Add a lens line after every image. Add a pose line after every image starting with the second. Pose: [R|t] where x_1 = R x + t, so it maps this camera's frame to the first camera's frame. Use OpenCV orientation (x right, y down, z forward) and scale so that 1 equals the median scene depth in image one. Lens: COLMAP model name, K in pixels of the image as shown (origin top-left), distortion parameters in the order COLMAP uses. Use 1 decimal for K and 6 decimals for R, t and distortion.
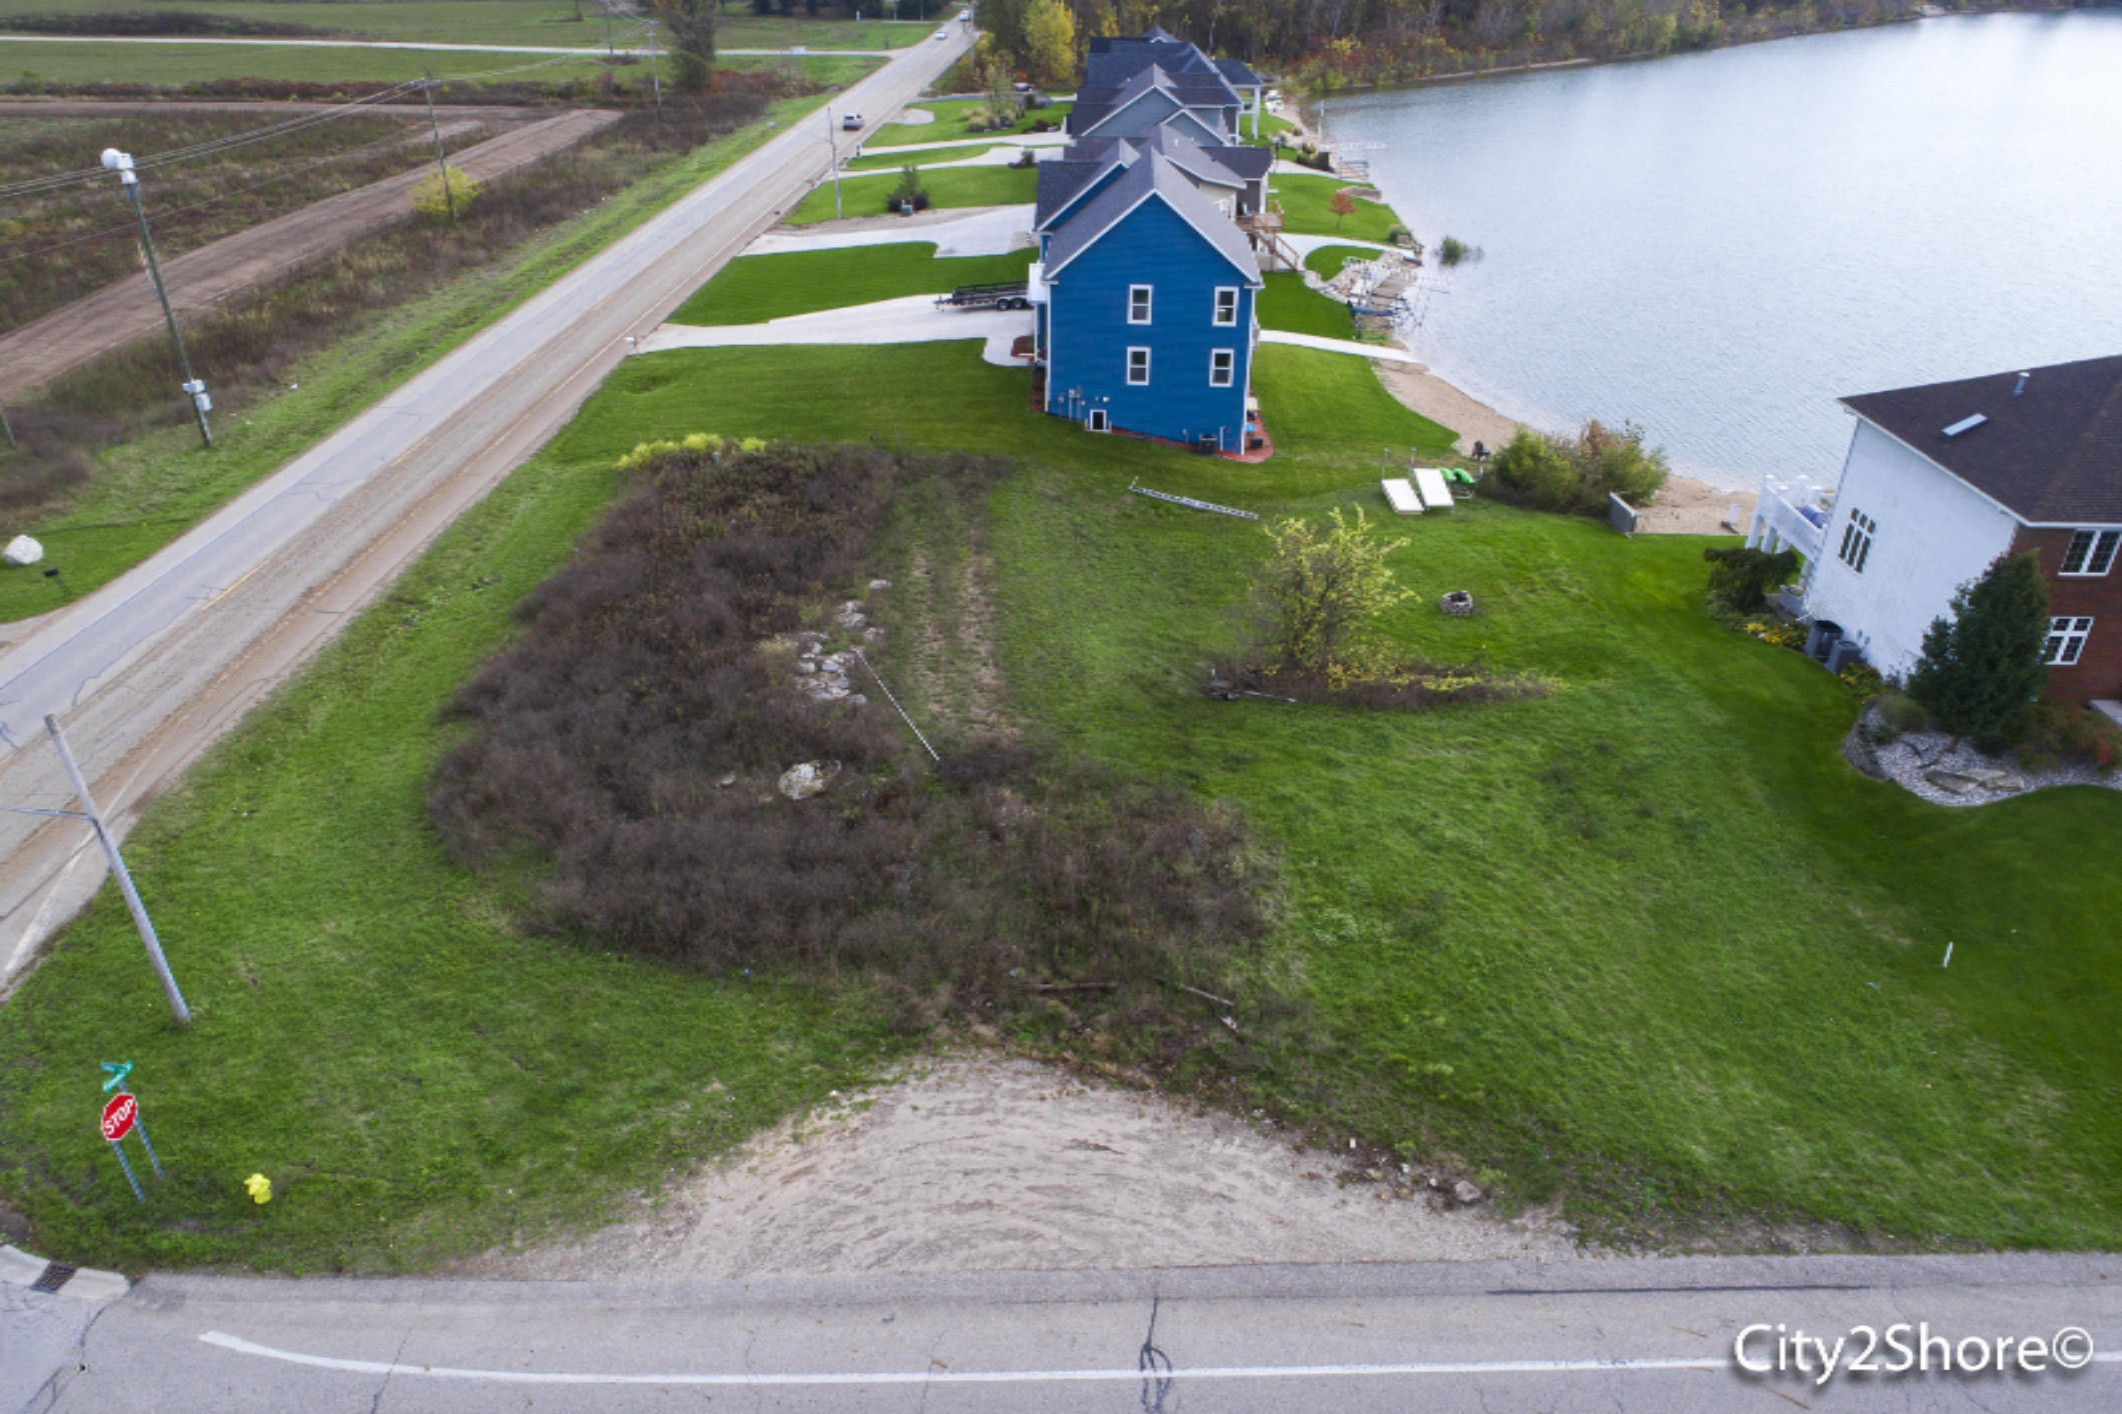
lens RADIAL K [[1411.3, 0, 1061.0], [0, 1411.3, 707.0], [0, 0, 1]] dist [-0.006793, 0.000543]
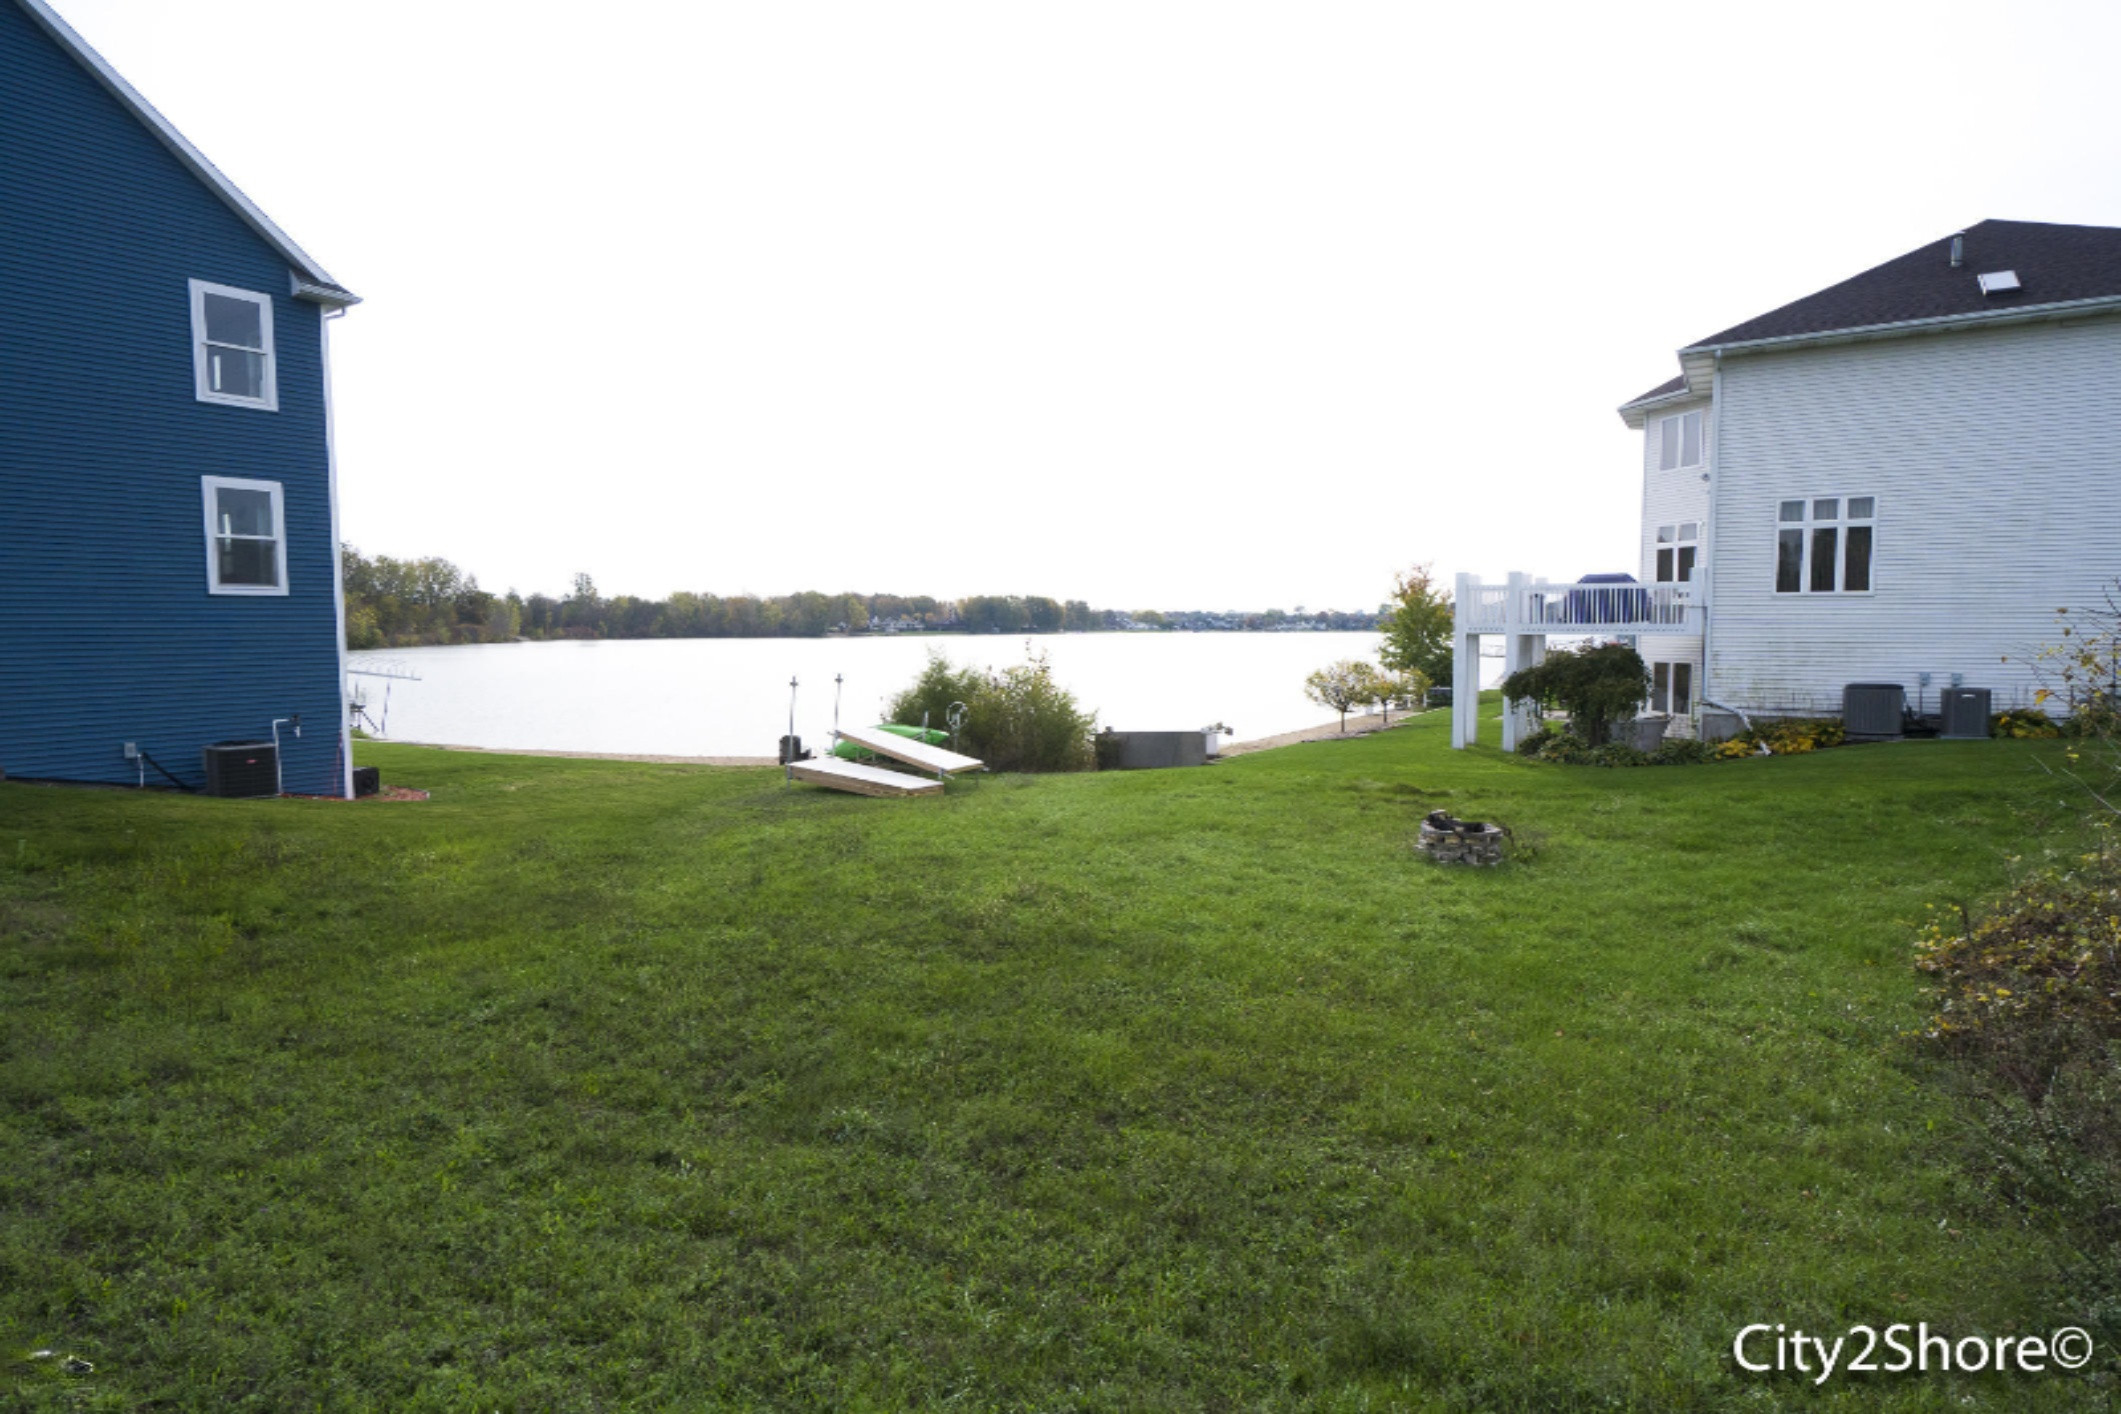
lens RADIAL K [[1113.8, 0, 1060.5], [0, 1113.8, 707.0], [0, 0, 1]] dist [0.004456, 0.000256]
pose [[0.537007, -0.070212, 0.840651, -0.003863], [0.424907, 0.883397, -0.197648, -0.055644], [-0.728751, 0.463336, 0.504224, 0.565287]]
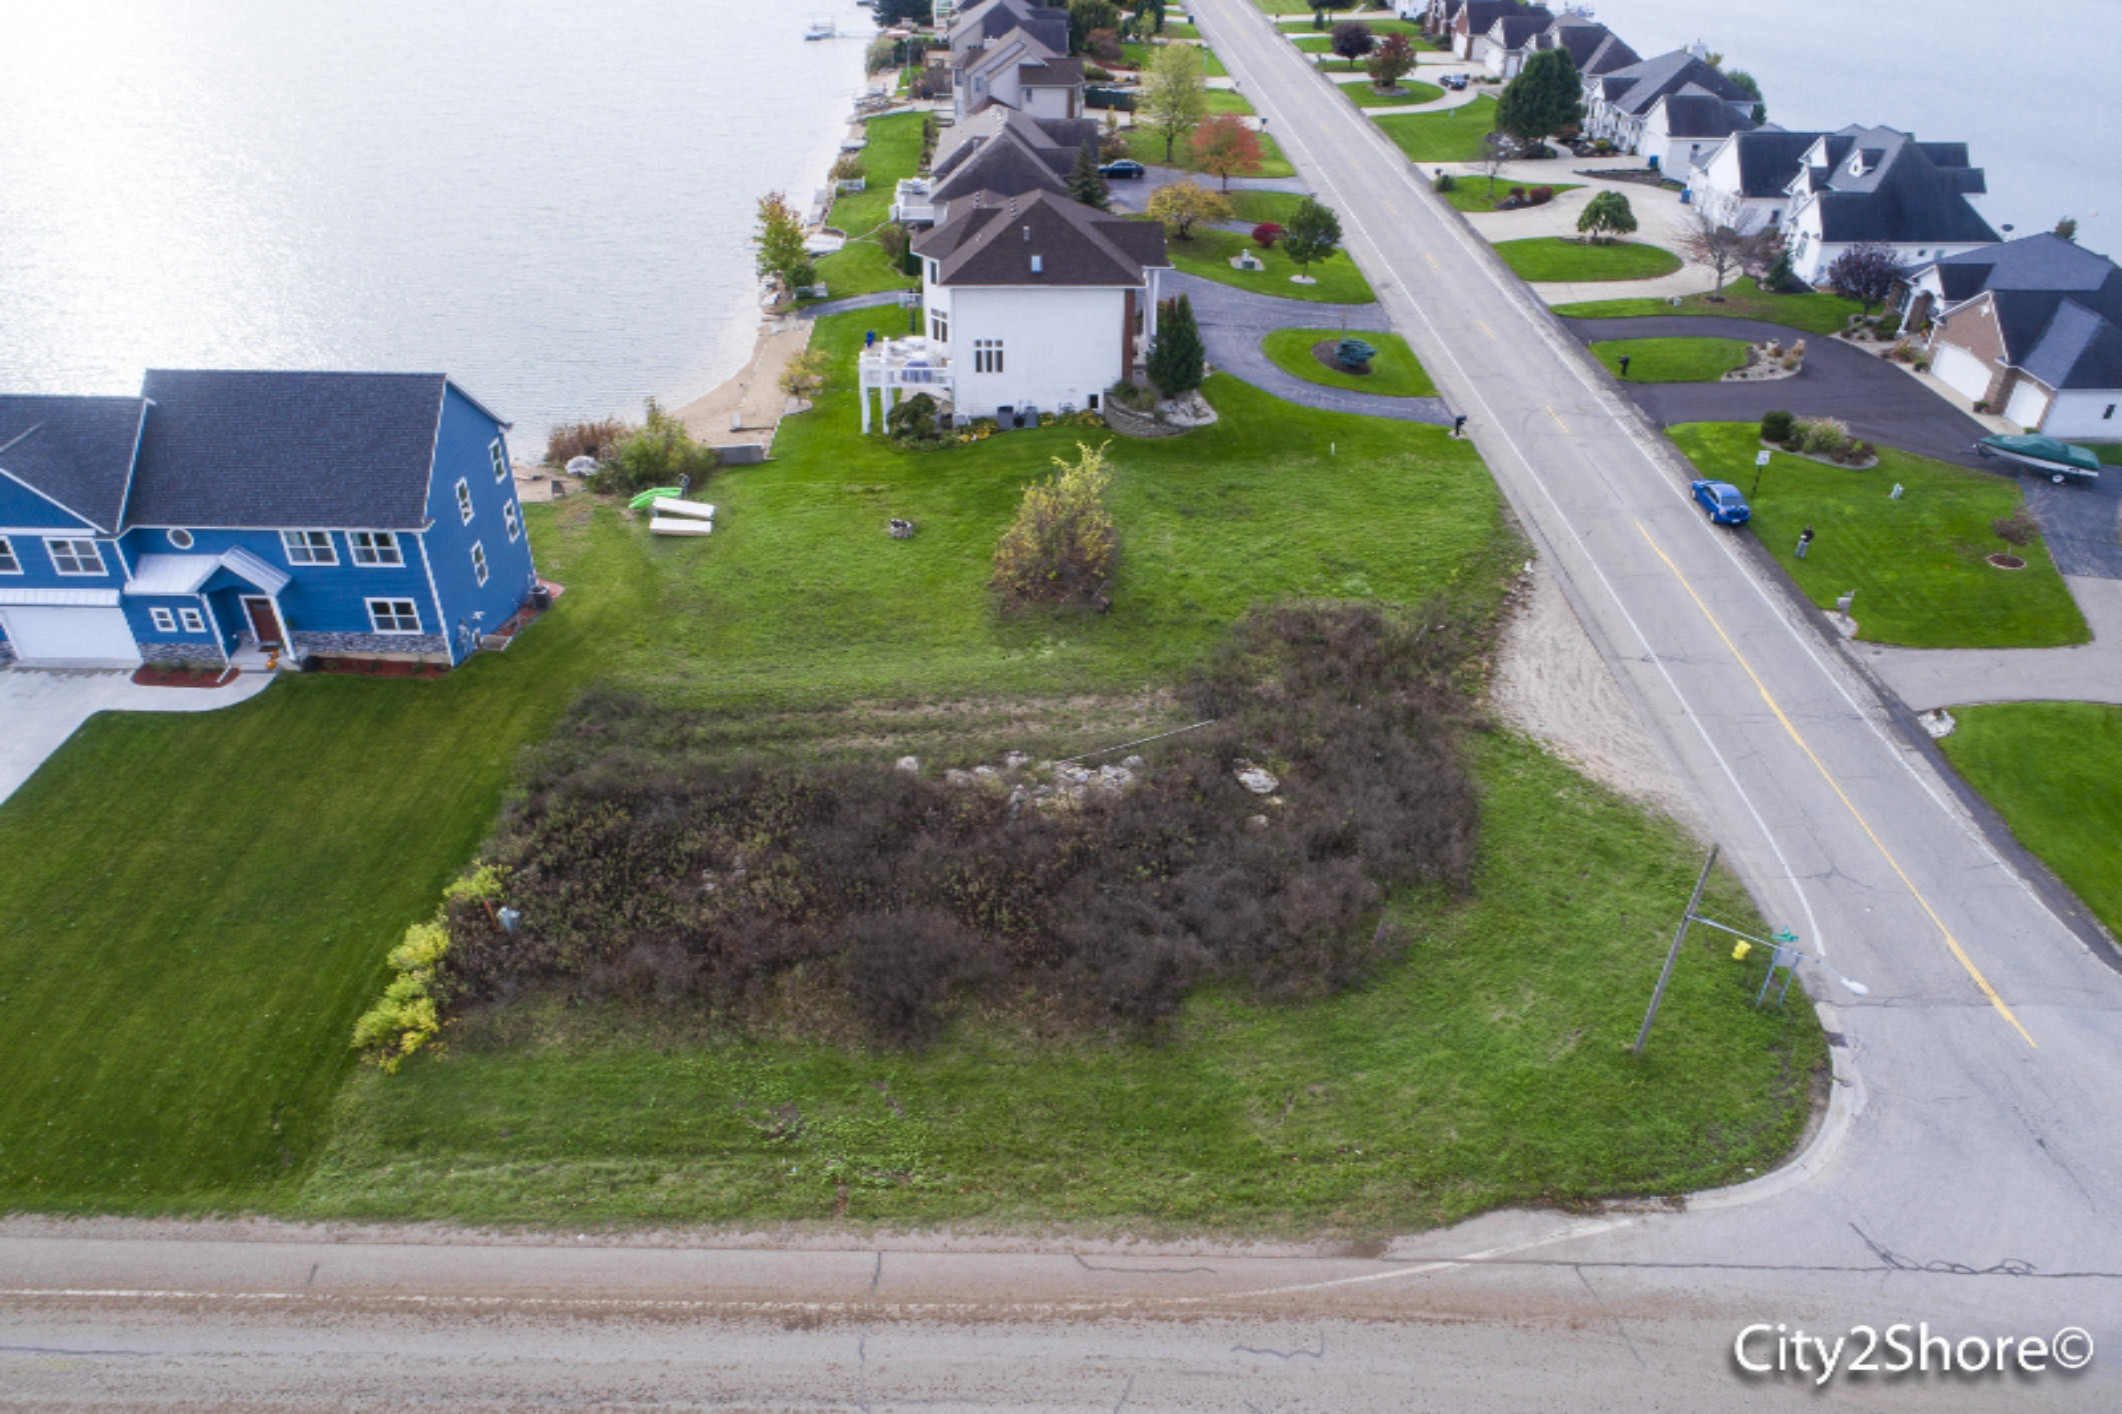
lens RADIAL K [[1431.0, 0, 1061.0], [0, 1431.0, 707.0], [0, 0, 1]] dist [-0.006926, 0.007065]
pose [[-0.027887, -0.564917, 0.824676, -0.561181], [0.488242, 0.712196, 0.504377, -0.340867], [-0.872262, 0.416707, 0.255955, 0.370554]]
